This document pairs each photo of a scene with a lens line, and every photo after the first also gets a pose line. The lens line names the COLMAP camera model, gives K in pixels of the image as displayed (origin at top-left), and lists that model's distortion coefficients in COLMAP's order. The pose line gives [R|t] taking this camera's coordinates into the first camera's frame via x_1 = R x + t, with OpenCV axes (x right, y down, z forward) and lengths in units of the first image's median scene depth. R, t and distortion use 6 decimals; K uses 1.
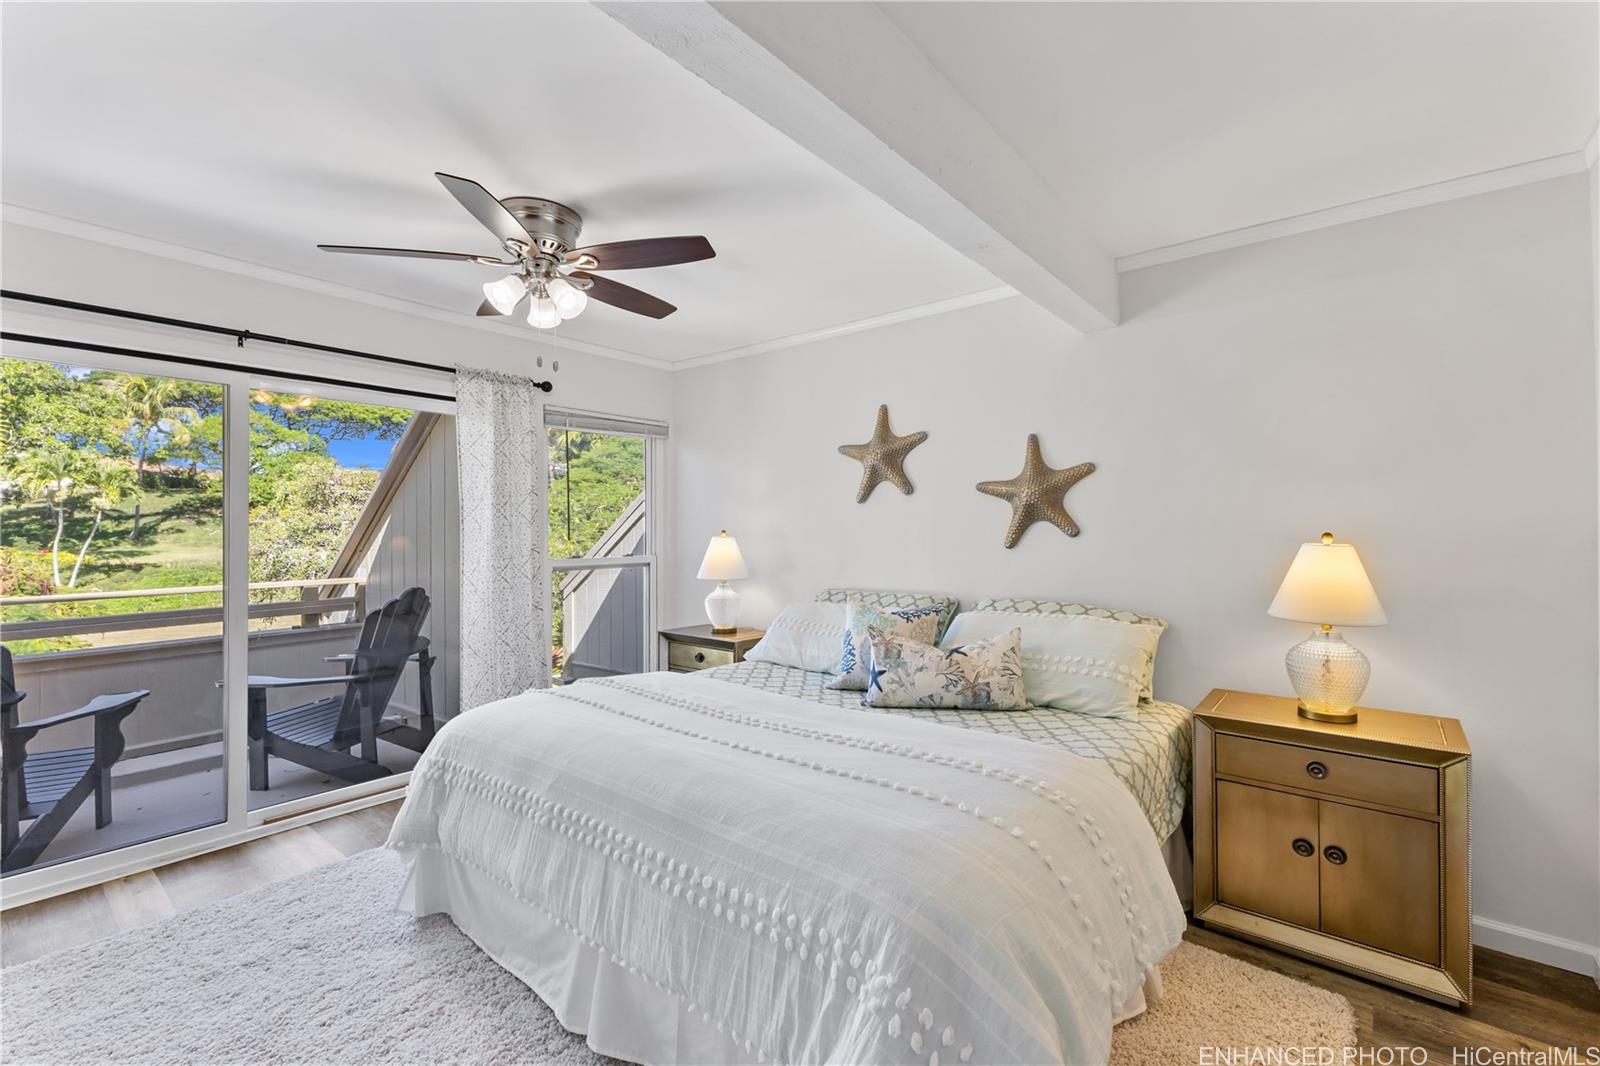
lens RADIAL K [[691.8, 0, 804.8], [0, 691.8, 532.8], [0, 0, 1]] dist [0.005568, 0.000292]
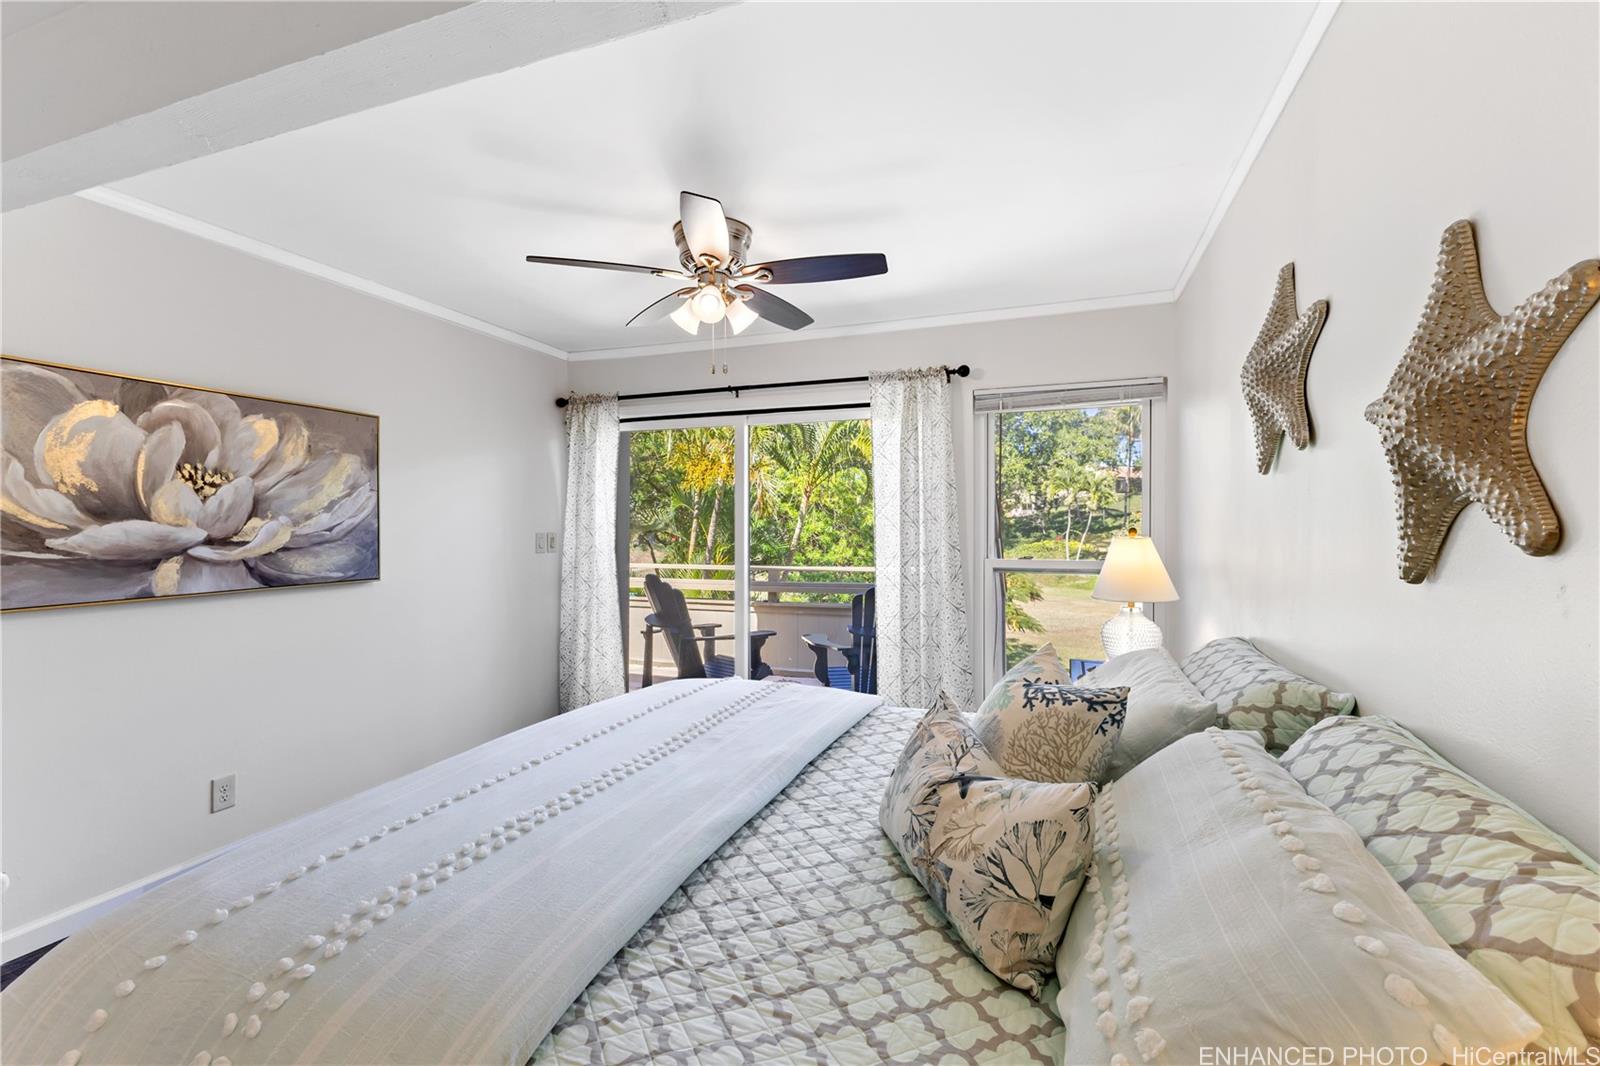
lens RADIAL K [[691.8, 0, 803.3], [0, 691.8, 529.5], [0, 0, 1]] dist [0.005568, 0.000292]
pose [[0.337755, 0.003674, -0.941227, 0.465886], [-0.000952, 0.999993, 0.003561, -0.003704], [0.941233, -0.000307, 0.337757, 0.540615]]
